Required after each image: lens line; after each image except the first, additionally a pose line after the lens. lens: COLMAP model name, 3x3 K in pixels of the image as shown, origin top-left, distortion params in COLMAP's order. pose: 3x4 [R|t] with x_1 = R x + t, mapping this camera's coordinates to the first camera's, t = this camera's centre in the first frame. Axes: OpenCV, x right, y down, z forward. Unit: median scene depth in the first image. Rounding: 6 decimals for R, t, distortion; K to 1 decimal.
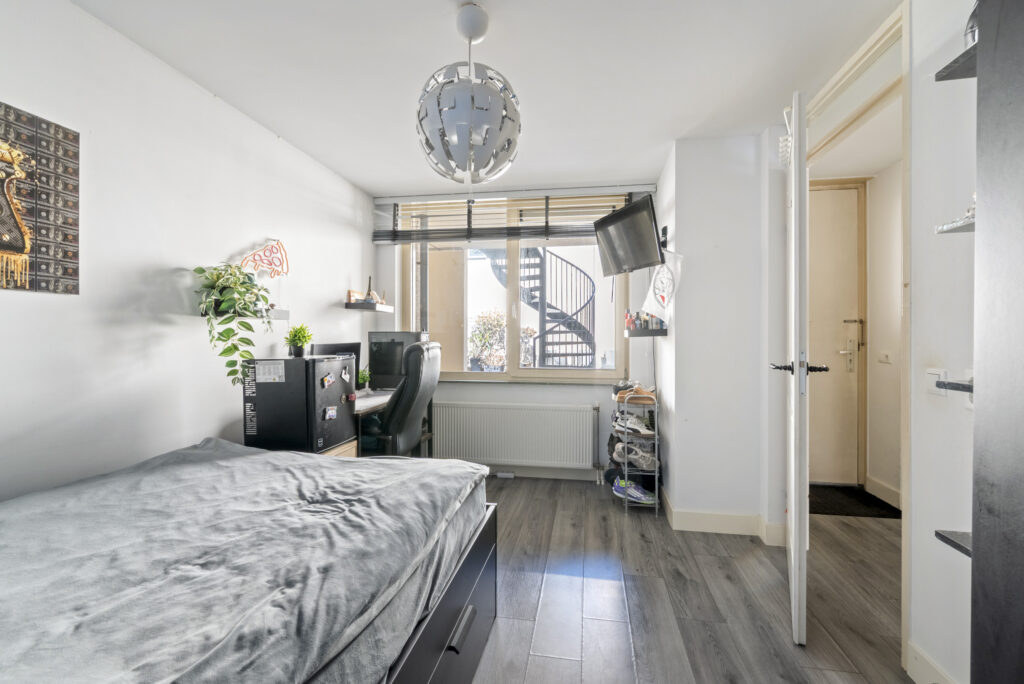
lens RADIAL K [[449.5, 0, 515.3], [0, 449.5, 341.6], [0, 0, 1]] dist [0.000540, 0.000098]
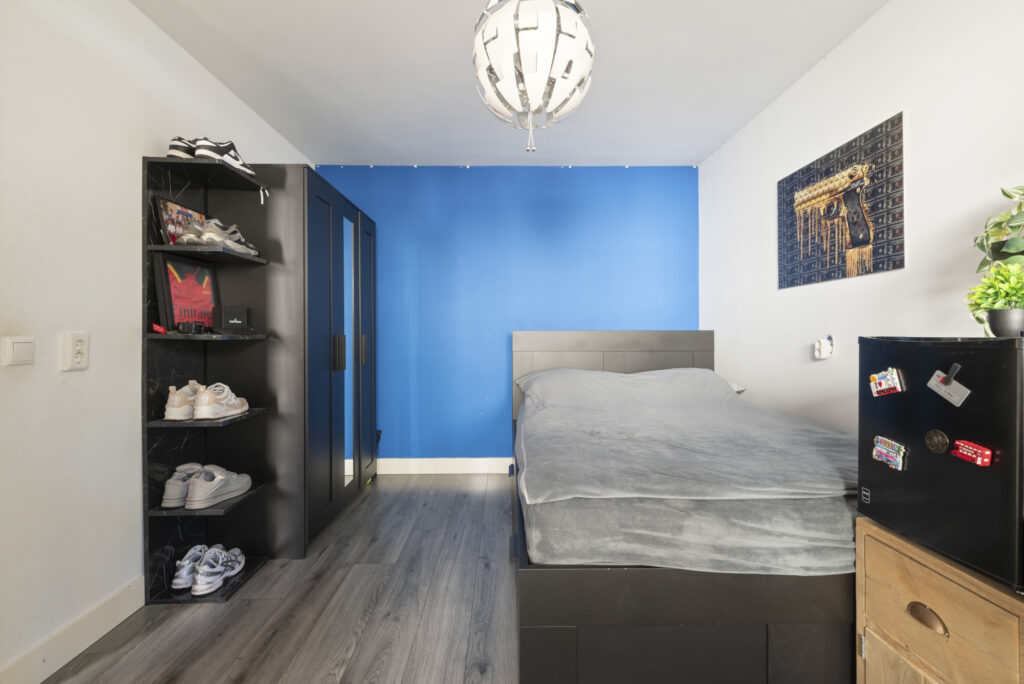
lens RADIAL K [[455.2, 0, 510.9], [0, 455.2, 335.5], [0, 0, 1]] dist [-0.000538, 0.000159]
pose [[-0.981806, 0.005677, -0.189800, 0.115329], [0.003184, 0.999905, 0.013439, 0.034352], [0.189858, 0.012590, -0.981731, 1.877818]]
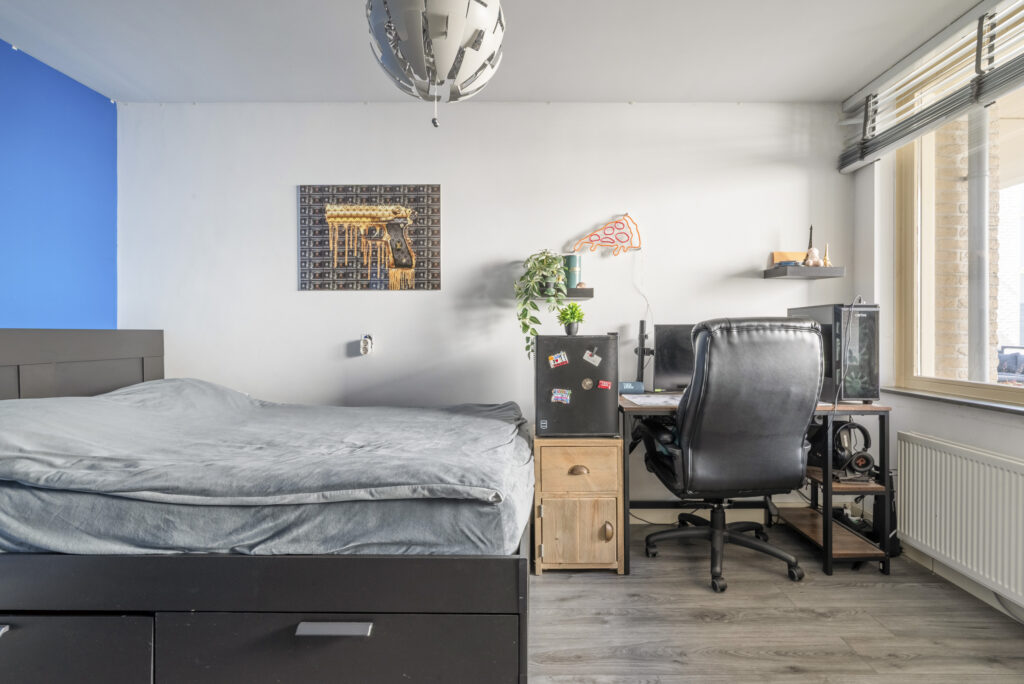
lens RADIAL K [[520.2, 0, 517.4], [0, 520.2, 341.1], [0, 0, 1]] dist [0.001731, 0.000448]
pose [[0.163075, 0.016153, -0.986481, 0.843680], [-0.009191, 0.999847, 0.014852, 0.043114], [0.986571, 0.006645, 0.163199, 0.981800]]
